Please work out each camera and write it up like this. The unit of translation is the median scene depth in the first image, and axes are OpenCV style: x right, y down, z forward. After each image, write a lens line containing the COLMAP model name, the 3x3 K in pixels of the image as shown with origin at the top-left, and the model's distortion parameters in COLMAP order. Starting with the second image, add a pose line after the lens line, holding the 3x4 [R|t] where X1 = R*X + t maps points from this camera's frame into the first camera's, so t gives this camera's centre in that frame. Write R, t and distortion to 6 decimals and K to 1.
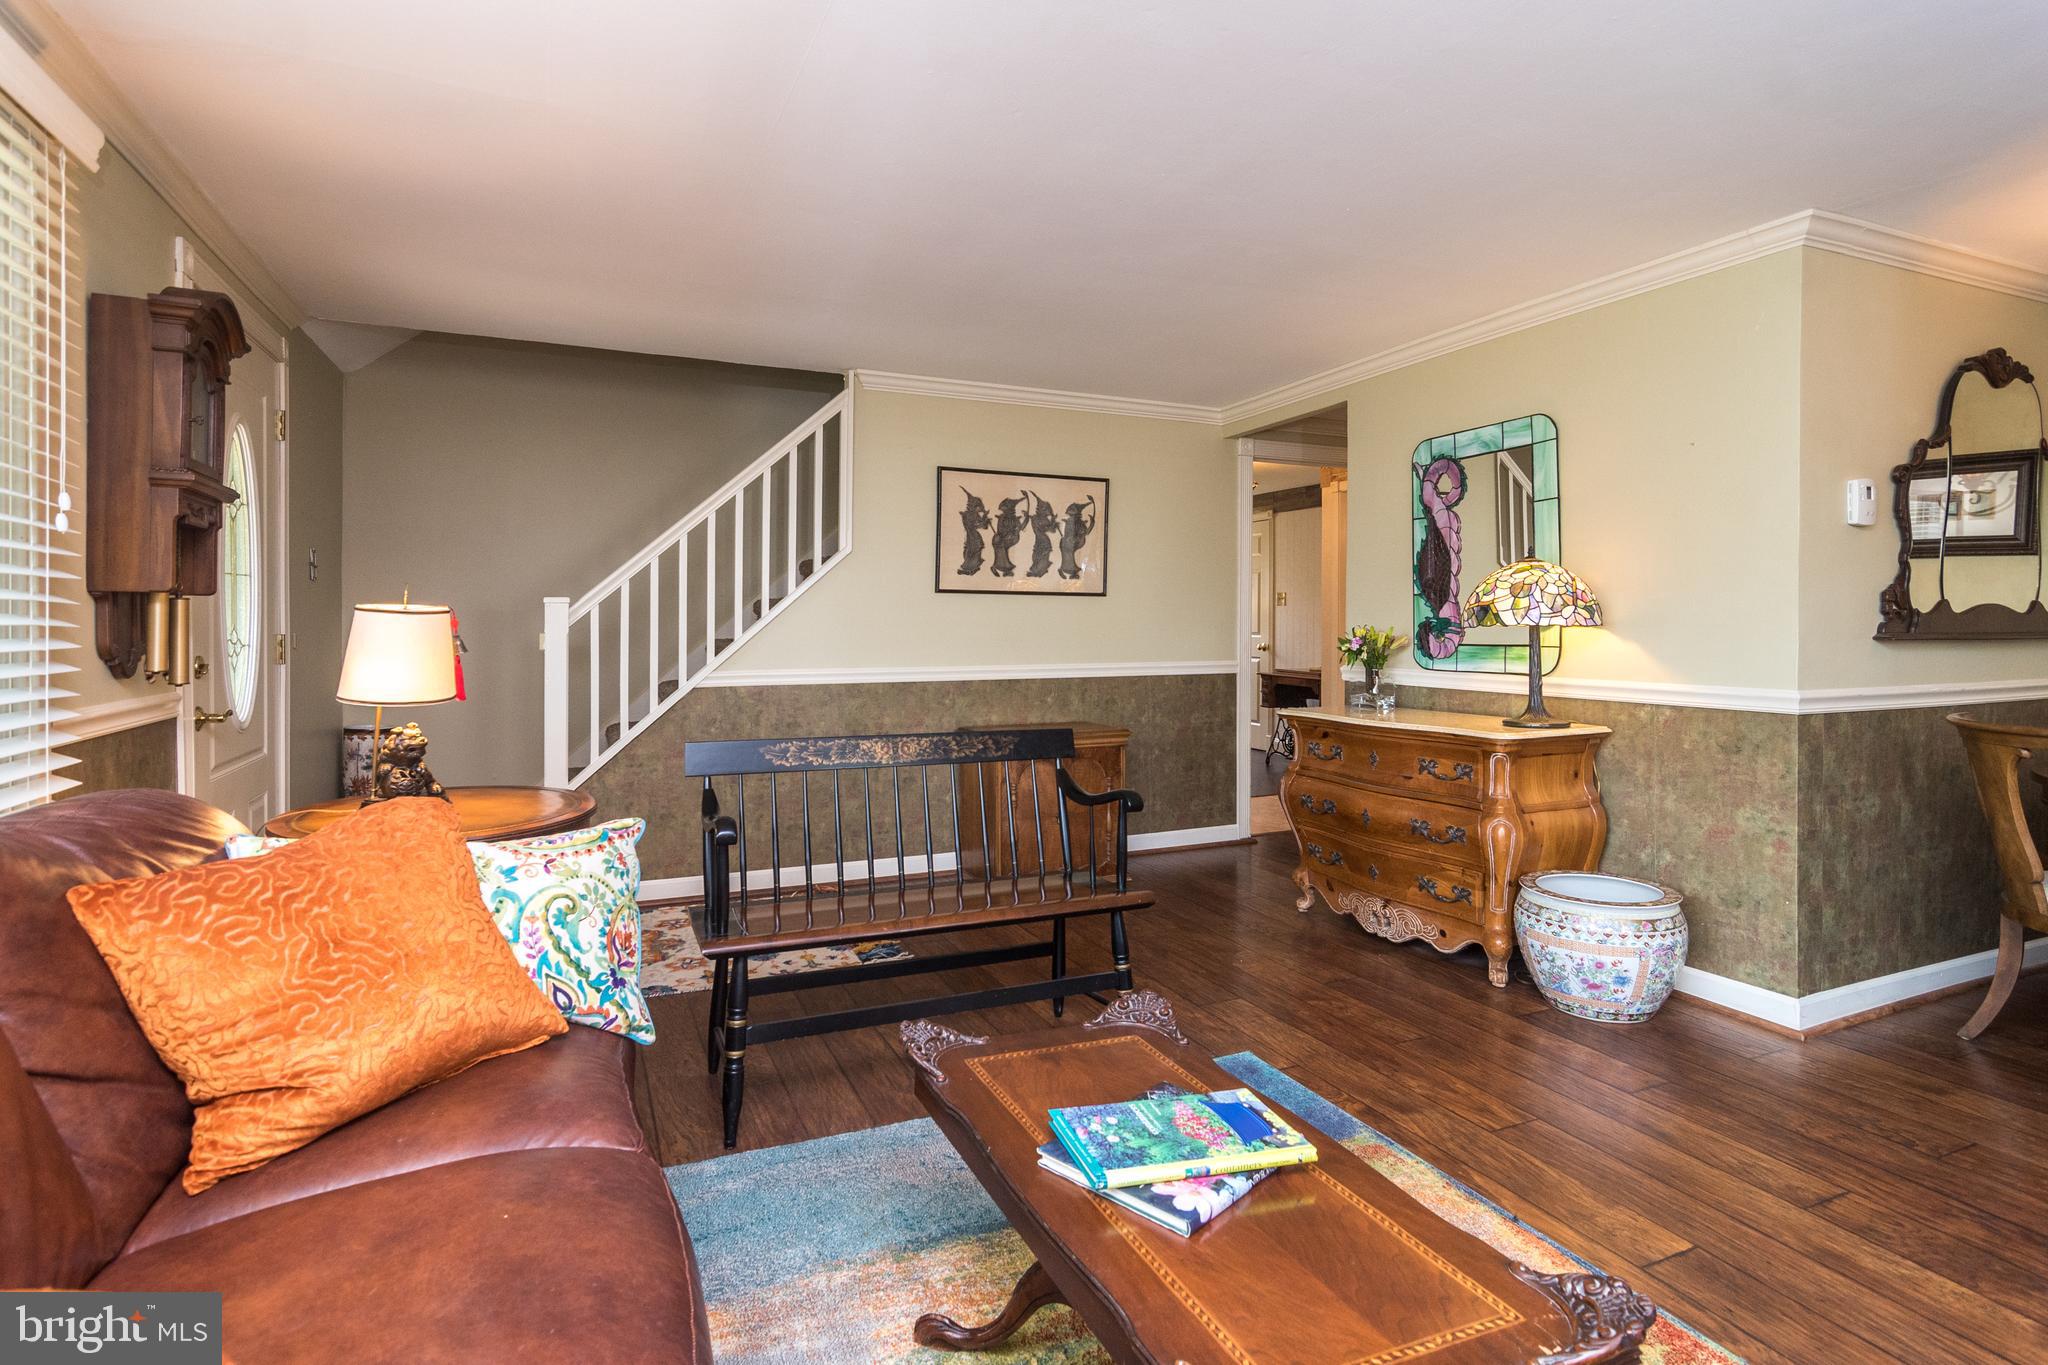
lens RADIAL K [[1015.3, 0, 1015.1], [0, 1015.3, 622.3], [0, 0, 1]] dist [-0.002018, -0.000433]
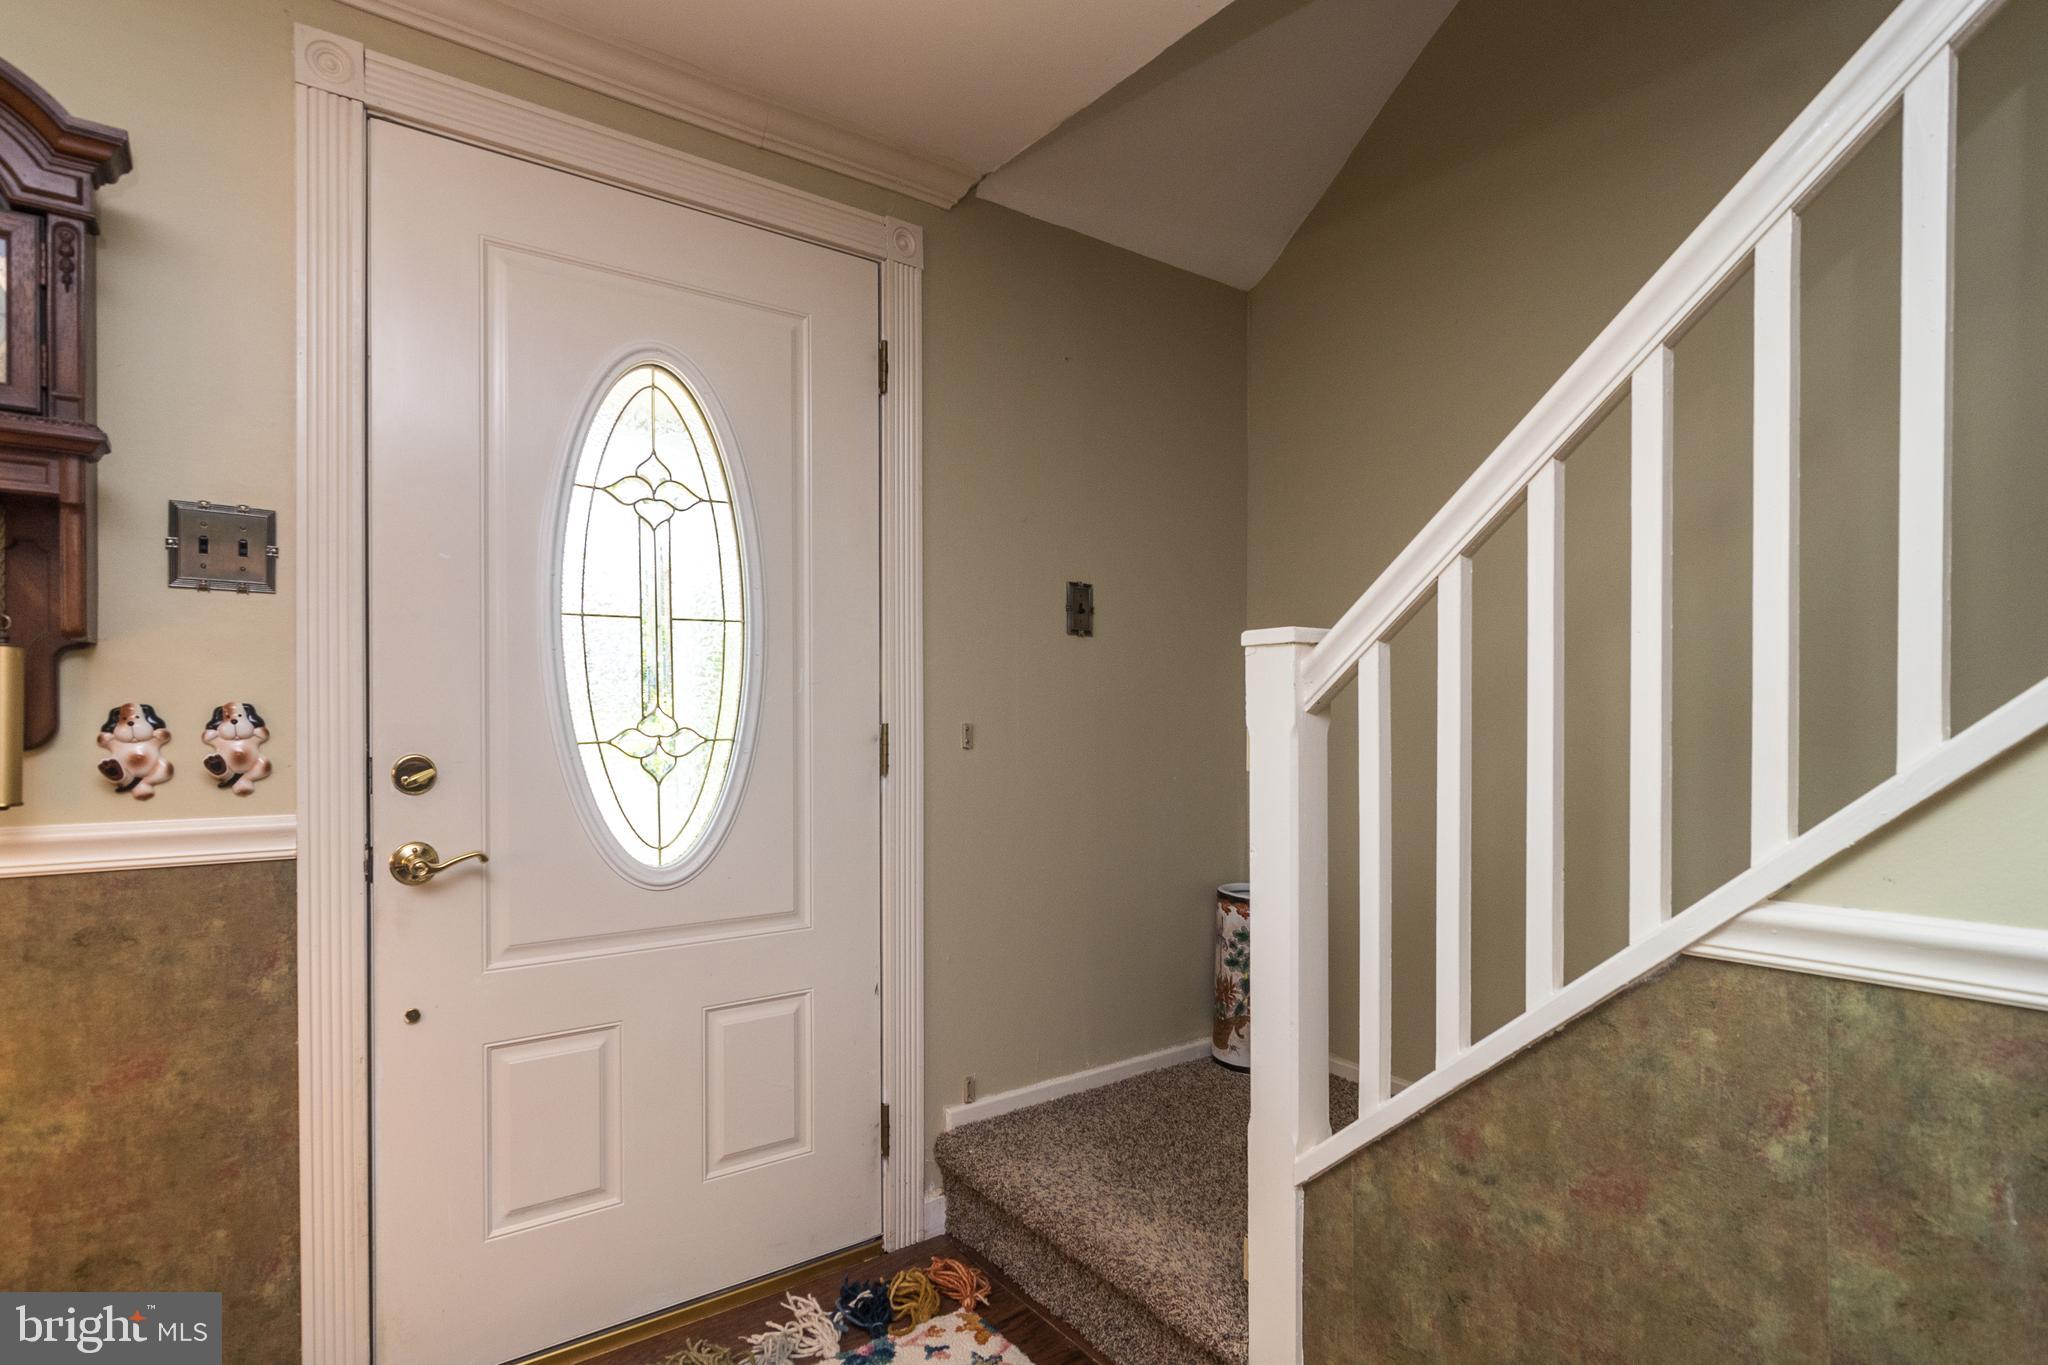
lens RADIAL K [[1032.3, 0, 977.8], [0, 1032.3, 723.4], [0, 0, 1]] dist [-0.000412, 0.000367]
pose [[0.222363, 0.007714, -0.974933, -0.132079], [-0.006050, 0.999960, 0.006532, 0.008603], [0.974945, 0.004446, 0.222401, 0.940586]]
